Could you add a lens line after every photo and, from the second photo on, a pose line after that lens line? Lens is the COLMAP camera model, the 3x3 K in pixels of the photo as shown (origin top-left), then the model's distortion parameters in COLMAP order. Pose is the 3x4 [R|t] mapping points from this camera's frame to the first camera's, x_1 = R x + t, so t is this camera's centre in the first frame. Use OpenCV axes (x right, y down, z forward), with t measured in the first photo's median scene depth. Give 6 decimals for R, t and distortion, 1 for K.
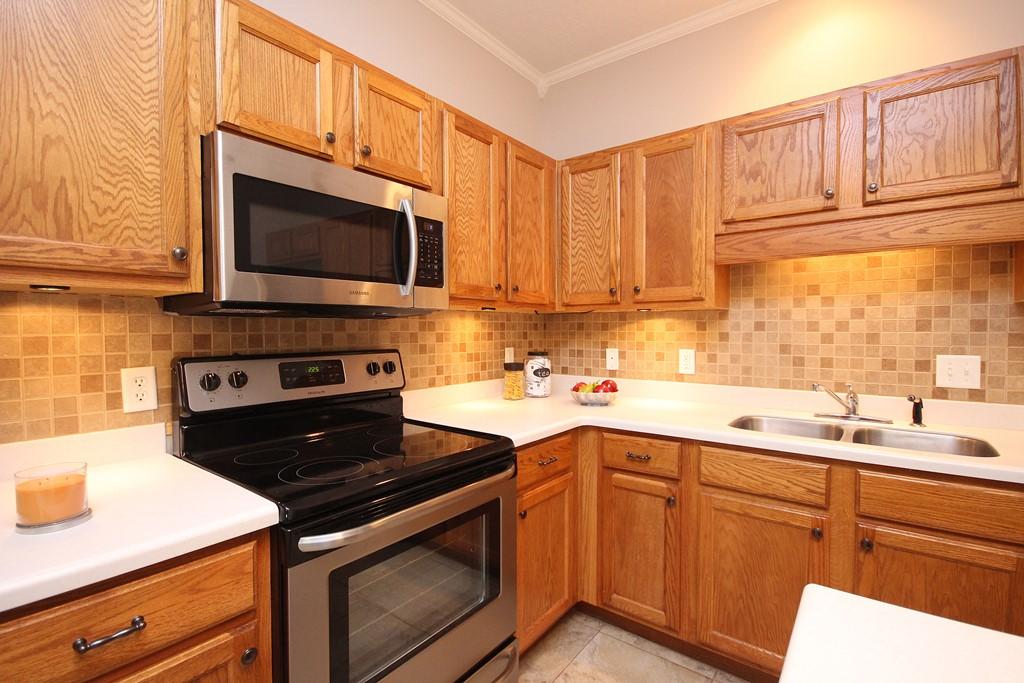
lens RADIAL K [[473.9, 0, 516.0], [0, 473.9, 341.7], [0, 0, 1]] dist [-0.000424, -0.000071]
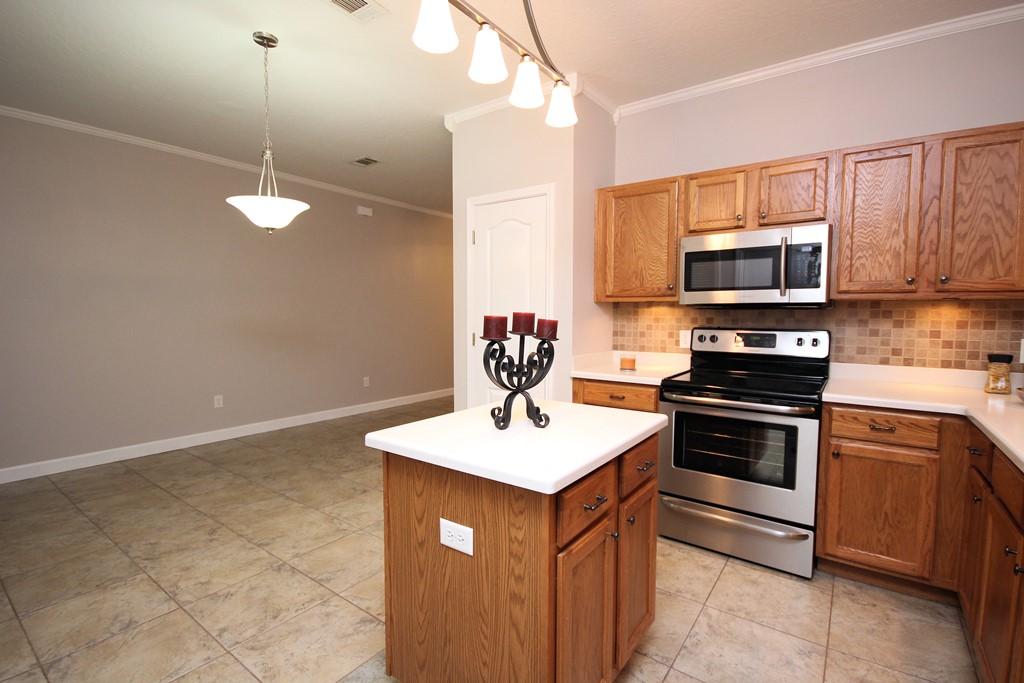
lens RADIAL K [[471.9, 0, 516.8], [0, 471.9, 341.9], [0, 0, 1]] dist [0.009590, -0.014285]
pose [[0.024128, 0.063255, -0.997706, 1.131507], [-0.031993, 0.997534, 0.062471, -0.008401], [0.999197, 0.030412, 0.026092, 0.037909]]
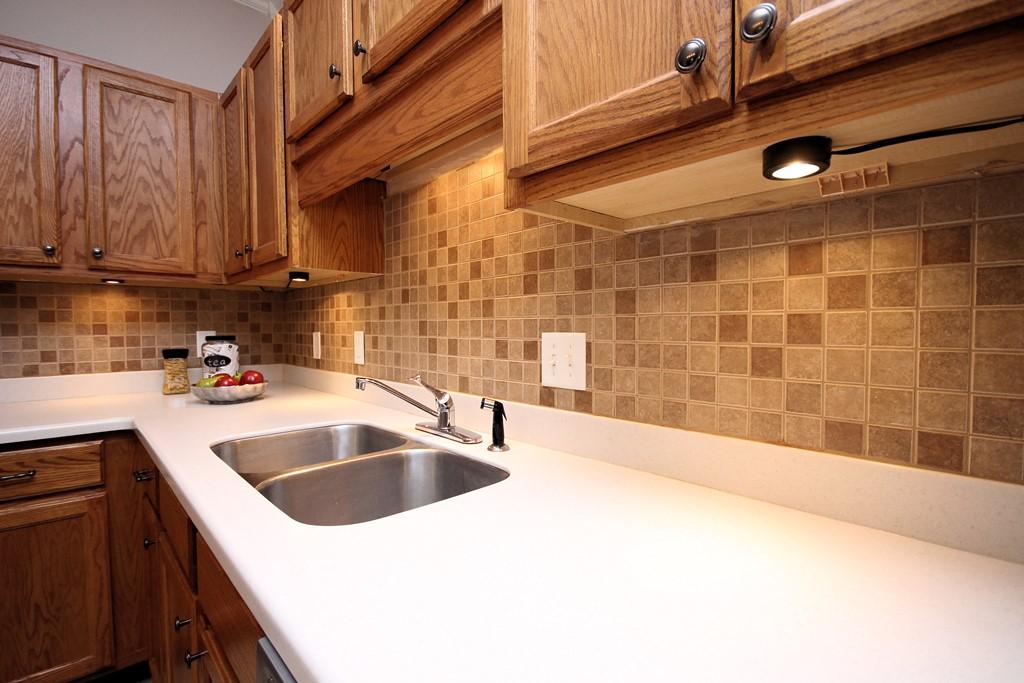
lens RADIAL K [[471.9, 0, 516.8], [0, 471.9, 341.9], [0, 0, 1]] dist [0.009590, -0.014285]
pose [[0.987174, 0.001801, -0.159637, 0.892600], [-0.000315, 0.999956, 0.009332, 0.032158], [0.159647, -0.009162, 0.987132, 0.378674]]
